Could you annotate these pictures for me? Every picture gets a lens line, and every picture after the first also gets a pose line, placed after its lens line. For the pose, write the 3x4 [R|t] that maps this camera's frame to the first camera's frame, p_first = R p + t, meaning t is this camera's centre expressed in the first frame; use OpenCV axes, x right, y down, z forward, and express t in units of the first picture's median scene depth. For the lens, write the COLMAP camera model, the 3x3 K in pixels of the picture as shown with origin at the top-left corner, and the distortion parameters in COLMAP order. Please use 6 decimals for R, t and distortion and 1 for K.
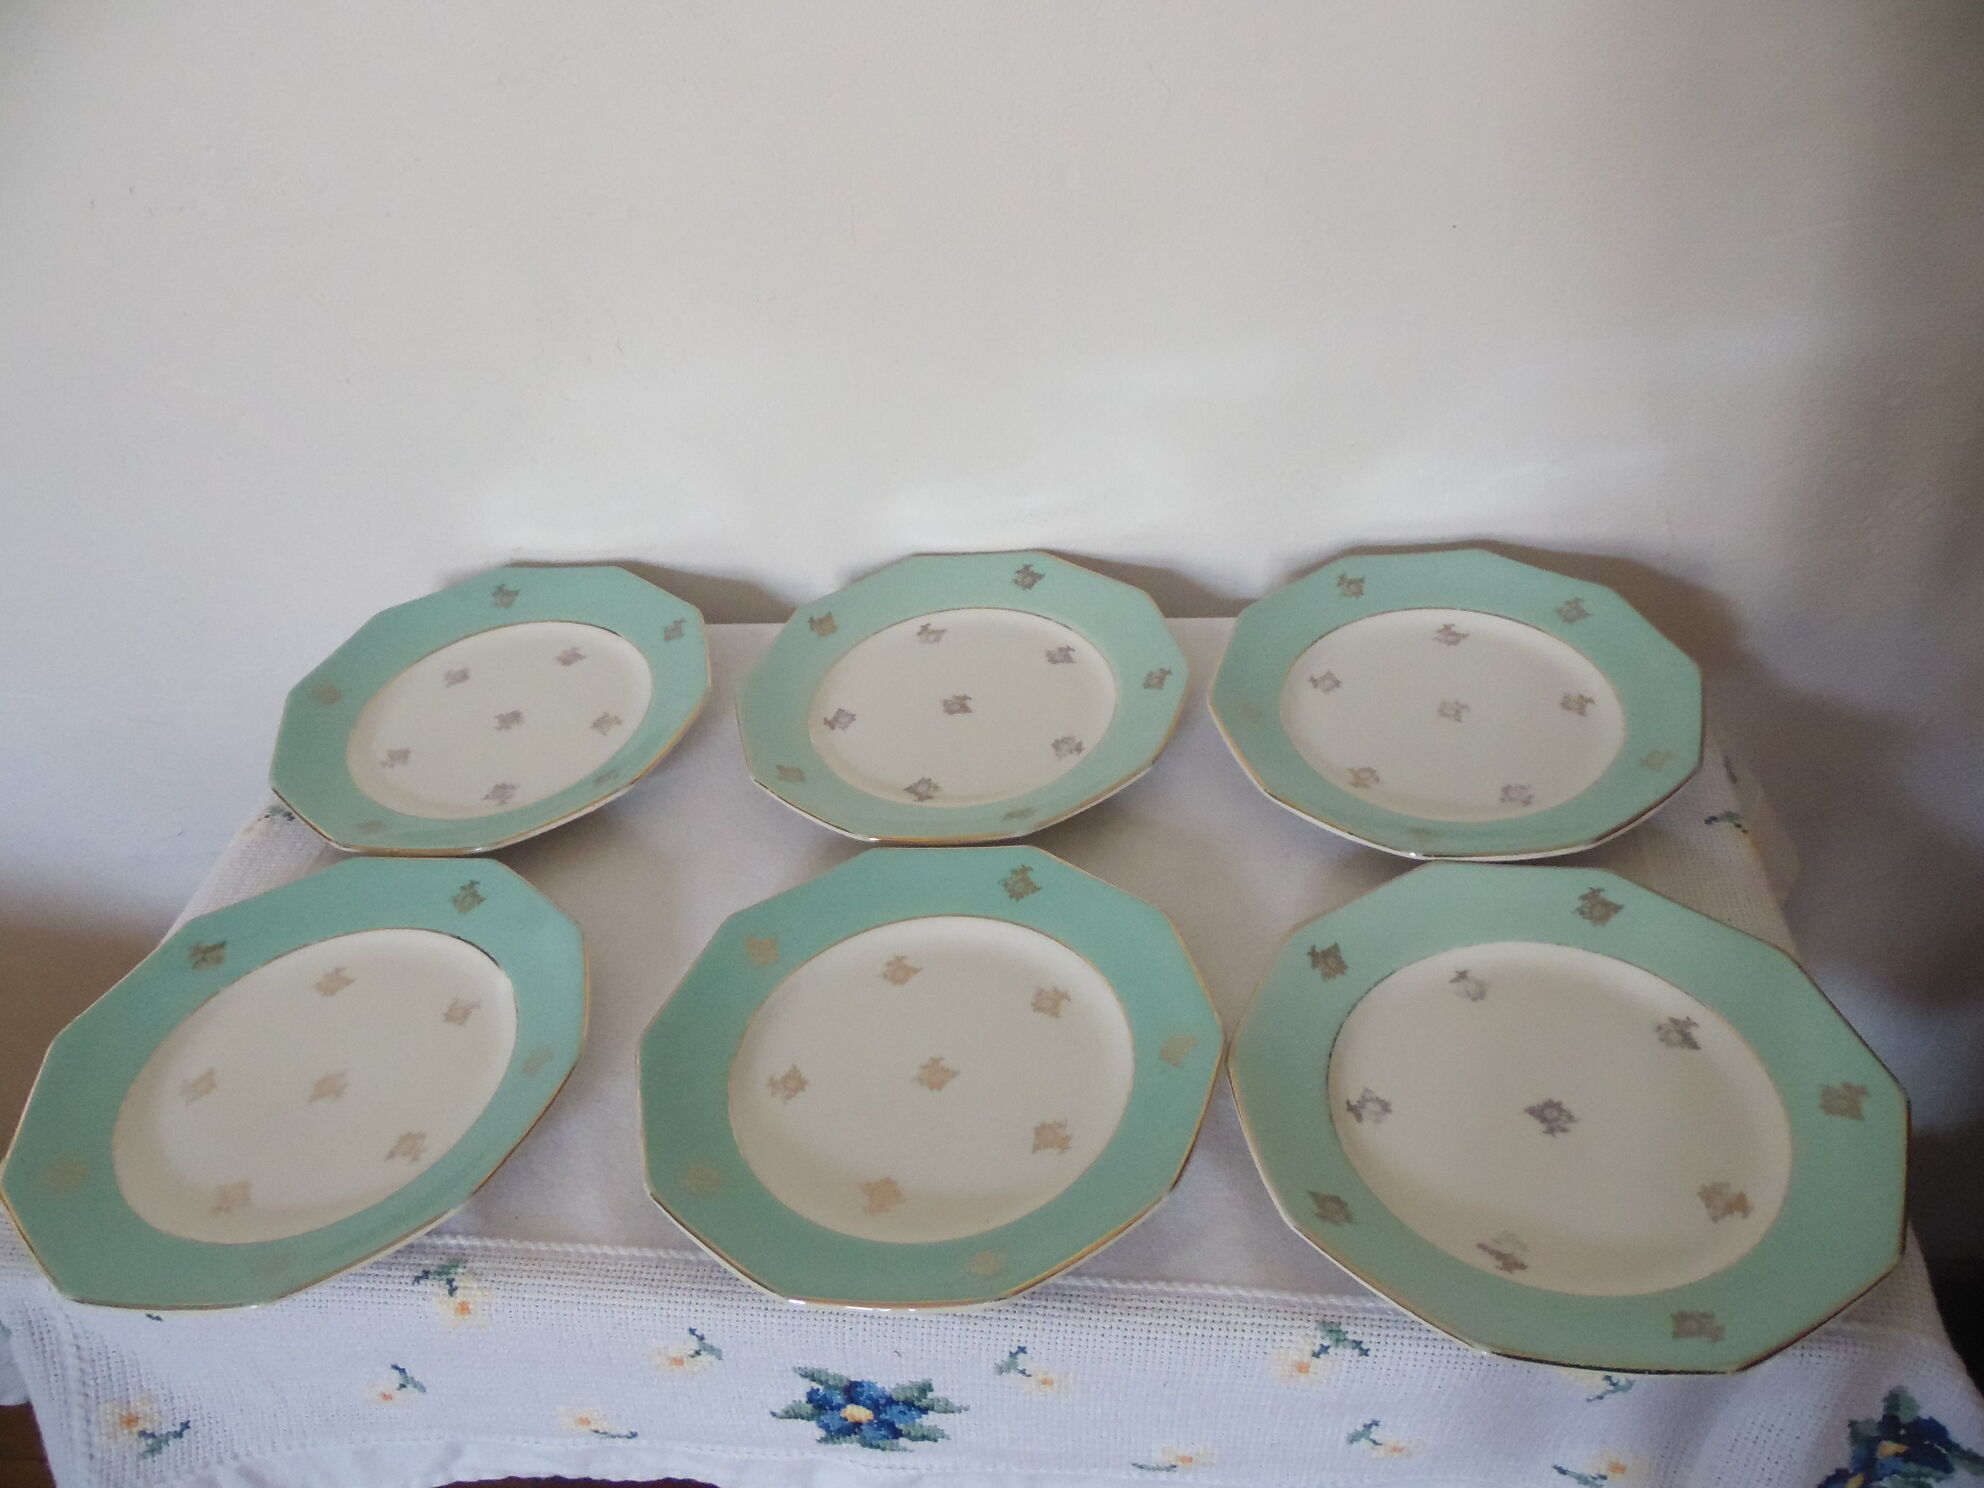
lens RADIAL K [[1434.1, 0, 985.3], [0, 1434.1, 747.2], [0, 0, 1]] dist [-0.023287, 0.006295]
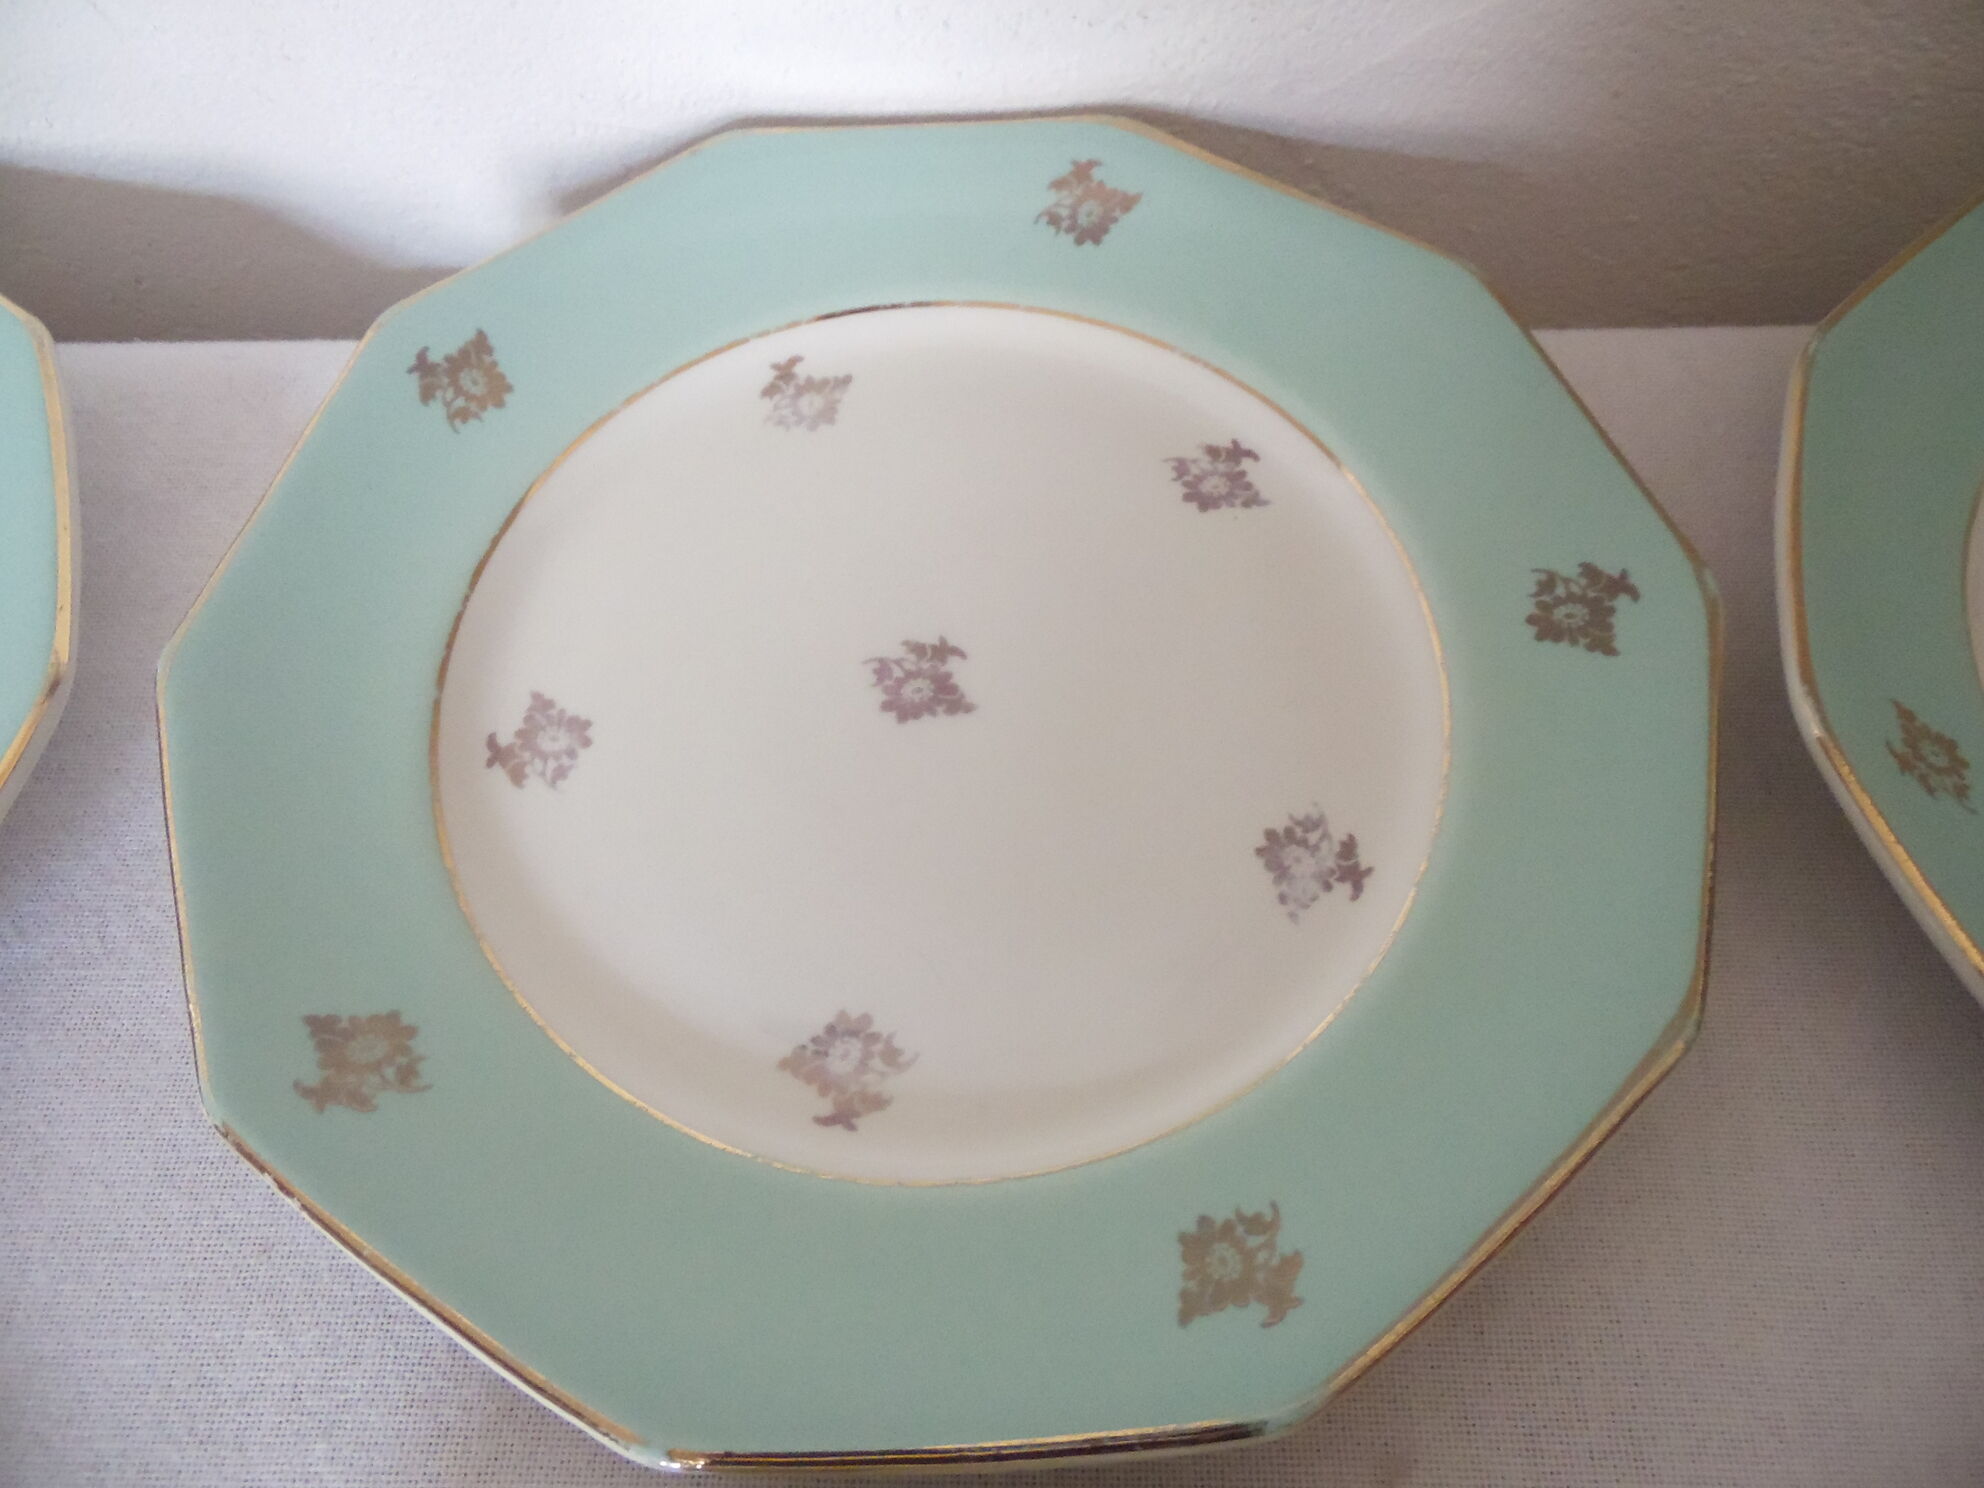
lens RADIAL K [[1434.1, 0, 1000.0], [0, 1434.1, 734.1], [0, 0, 1]] dist [-0.023287, 0.006295]
pose [[0.989574, -0.057959, 0.131847, -0.042818], [0.010682, 0.942467, 0.334128, -0.117576], [-0.143627, -0.329236, 0.933260, 0.677504]]
